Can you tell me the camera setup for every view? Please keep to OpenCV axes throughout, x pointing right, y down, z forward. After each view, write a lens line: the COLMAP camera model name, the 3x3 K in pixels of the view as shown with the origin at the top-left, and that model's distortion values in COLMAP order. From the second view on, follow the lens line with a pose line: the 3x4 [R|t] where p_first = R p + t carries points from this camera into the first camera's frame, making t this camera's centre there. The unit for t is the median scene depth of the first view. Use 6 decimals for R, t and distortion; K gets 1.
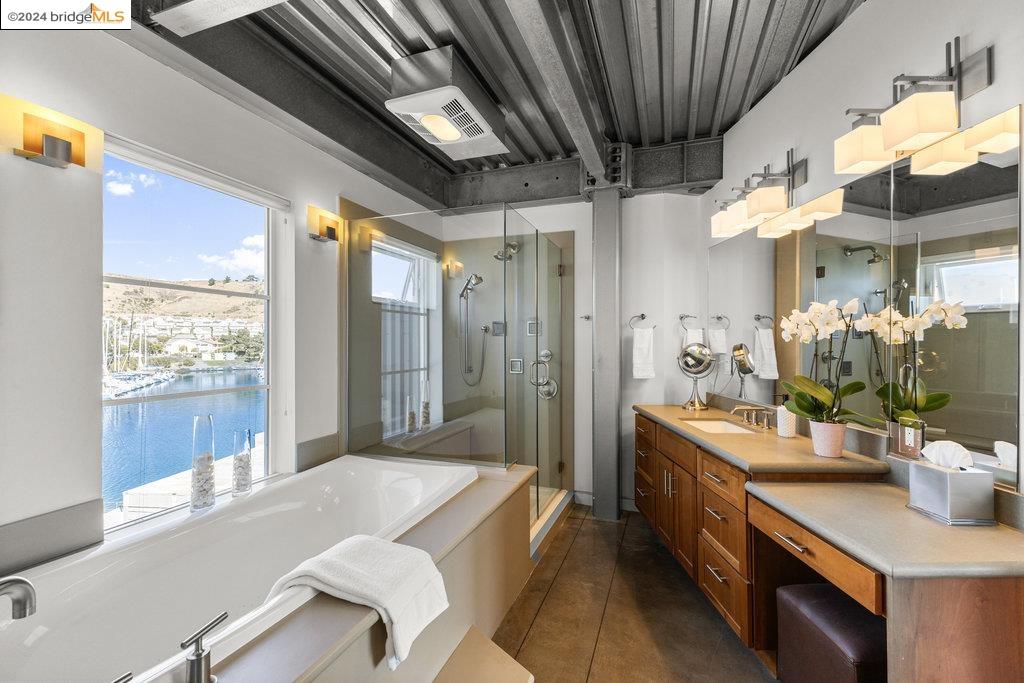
lens RADIAL K [[441.1, 0, 512.0], [0, 441.1, 341.5], [0, 0, 1]] dist [0.003646, -0.000097]
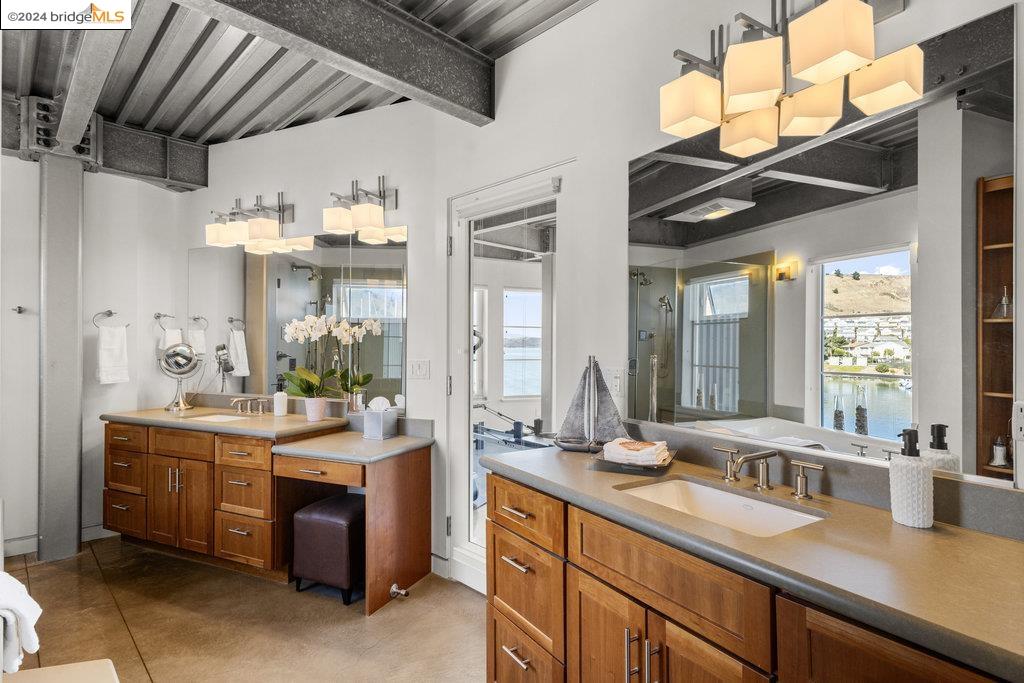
lens RADIAL K [[536.3, 0, 512.0], [0, 536.3, 341.5], [0, 0, 1]] dist [0.001329, 0.000443]
pose [[0.441843, 0.005684, 0.897074, -0.370597], [-0.003922, 0.999983, -0.004405, 0.001801], [-0.897084, -0.001572, 0.441858, -0.228412]]
